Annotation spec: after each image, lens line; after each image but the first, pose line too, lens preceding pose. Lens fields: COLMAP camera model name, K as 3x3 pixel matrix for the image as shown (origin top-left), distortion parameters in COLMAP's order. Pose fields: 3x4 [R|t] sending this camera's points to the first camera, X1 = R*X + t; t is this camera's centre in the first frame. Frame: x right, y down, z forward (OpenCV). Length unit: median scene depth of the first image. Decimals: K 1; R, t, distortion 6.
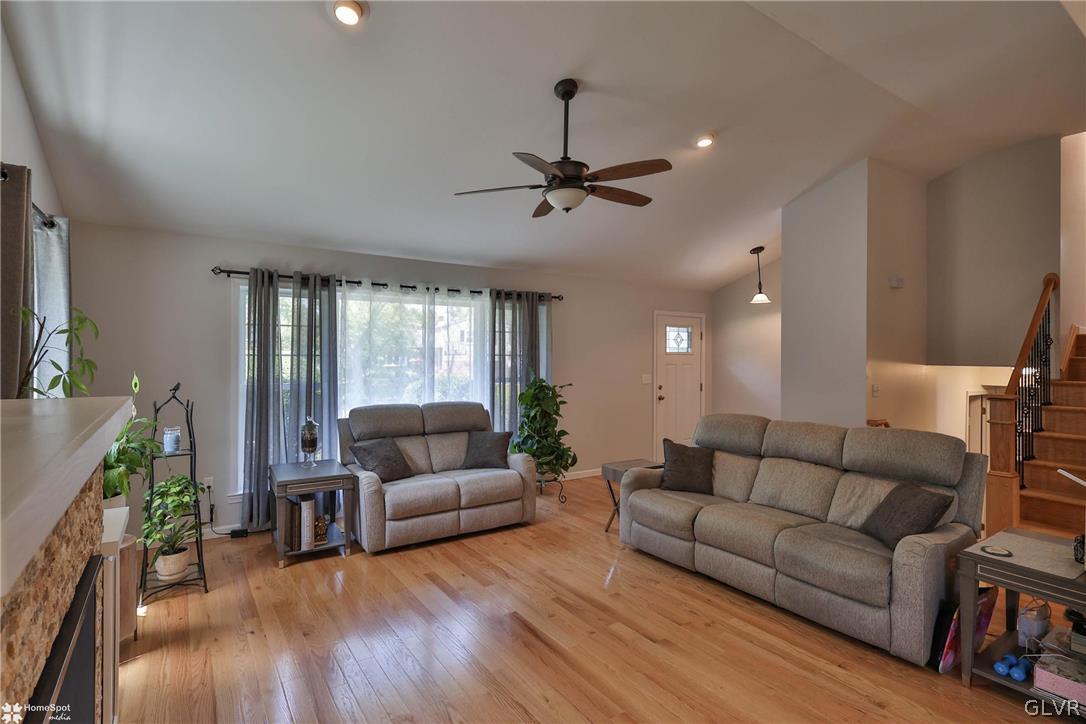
lens RADIAL K [[533.3, 0, 545.7], [0, 533.3, 358.4], [0, 0, 1]] dist [0.003897, 0.001476]
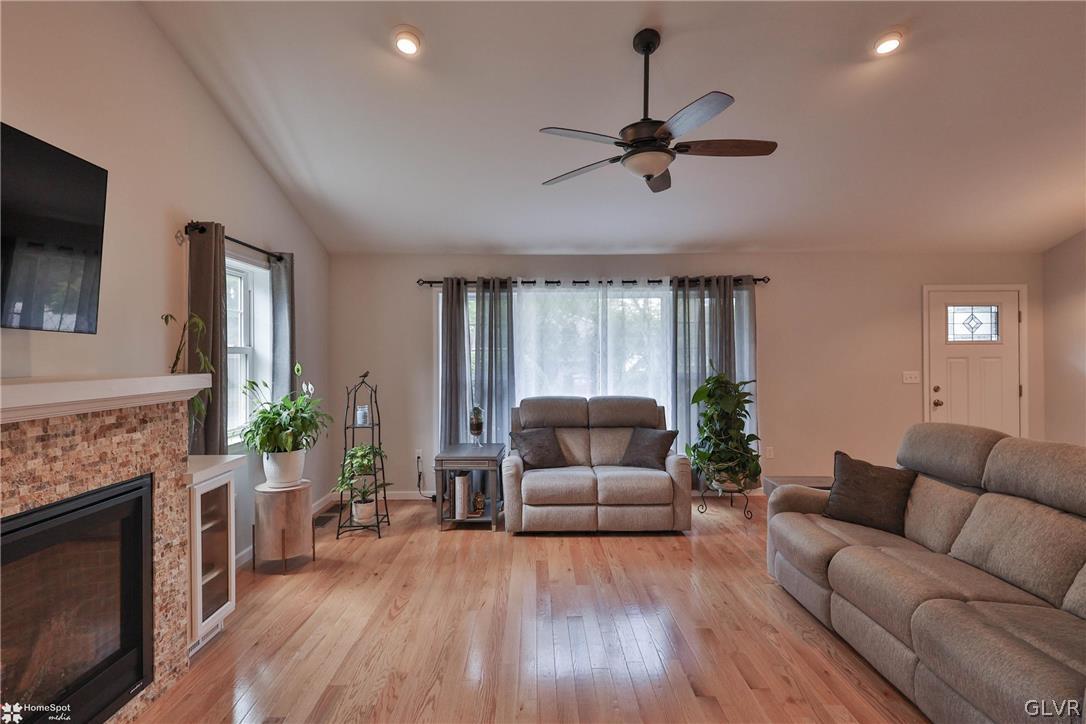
lens RADIAL K [[533.3, 0, 545.7], [0, 533.3, 358.4], [0, 0, 1]] dist [0.003897, 0.001476]
pose [[0.830782, -0.008045, -0.556540, 0.299947], [0.007506, 0.999967, -0.003251, 0.017099], [0.556548, -0.001476, 0.830814, 0.134204]]
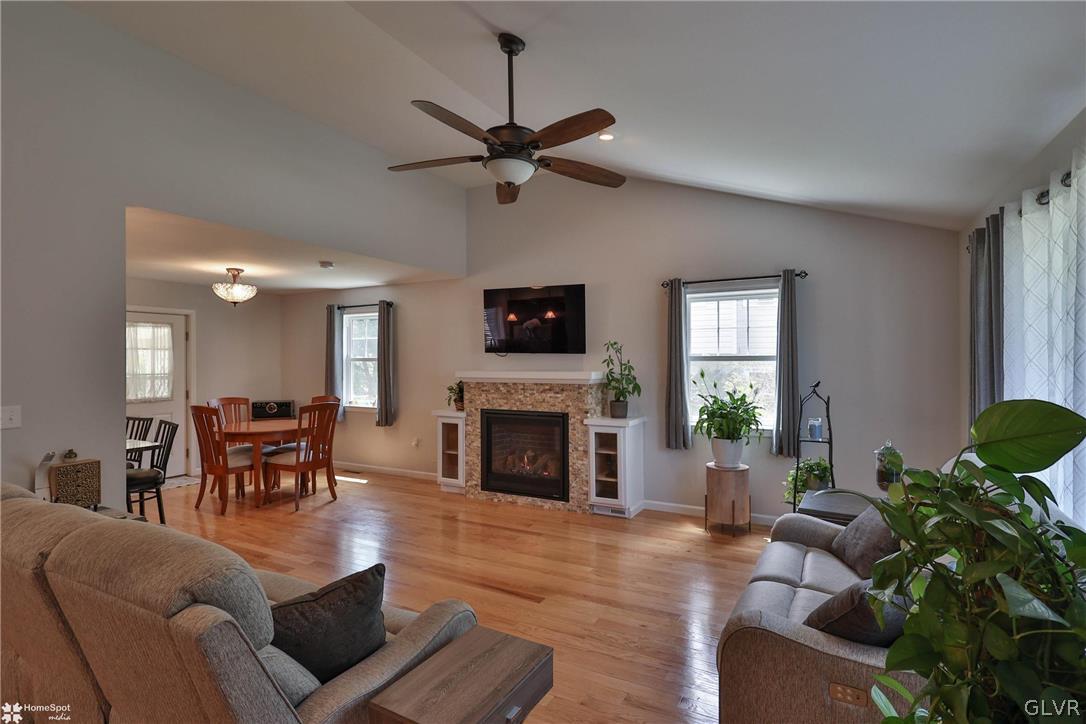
lens RADIAL K [[533.3, 0, 545.7], [0, 533.3, 358.4], [0, 0, 1]] dist [0.003897, 0.001476]
pose [[-0.897116, -0.007004, -0.441740, 0.275877], [-0.006212, 0.999975, -0.003239, 0.003741], [0.441751, -0.000161, -0.897137, 1.383354]]
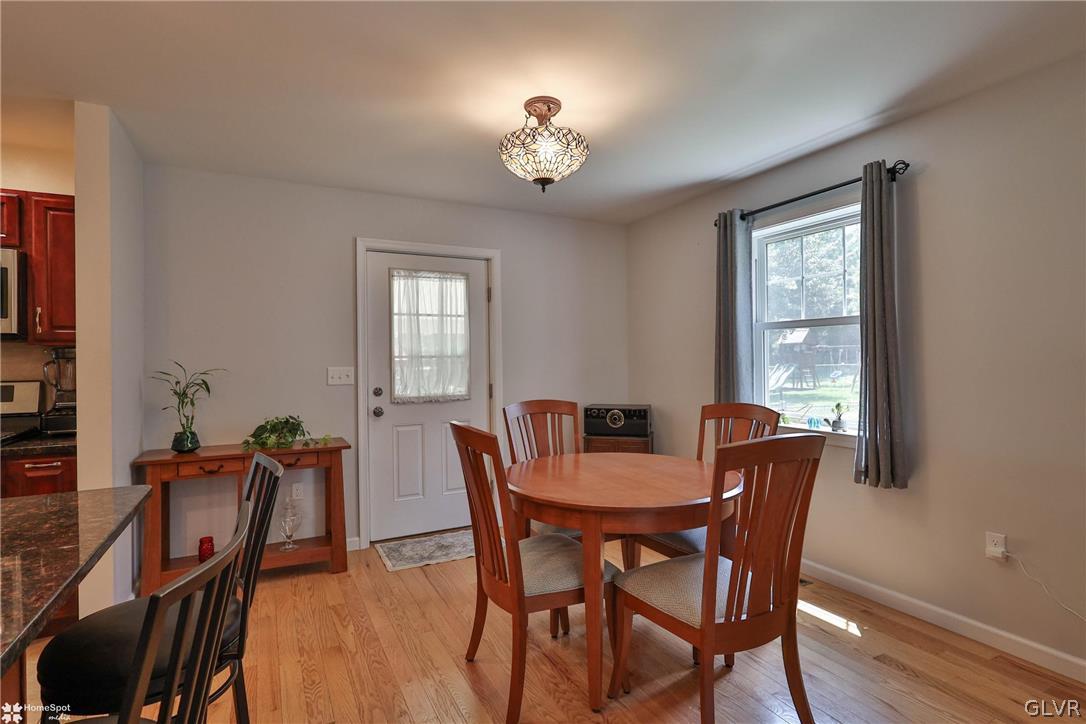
lens RADIAL K [[538.3, 0, 530.5], [0, 538.3, 360.2], [0, 0, 1]] dist [-0.000741, -0.000050]
pose [[-0.988338, 0.002043, 0.152259, 0.309816], [0.002954, 0.999979, 0.005754, 0.051270], [-0.152245, 0.006137, -0.988324, 0.443119]]
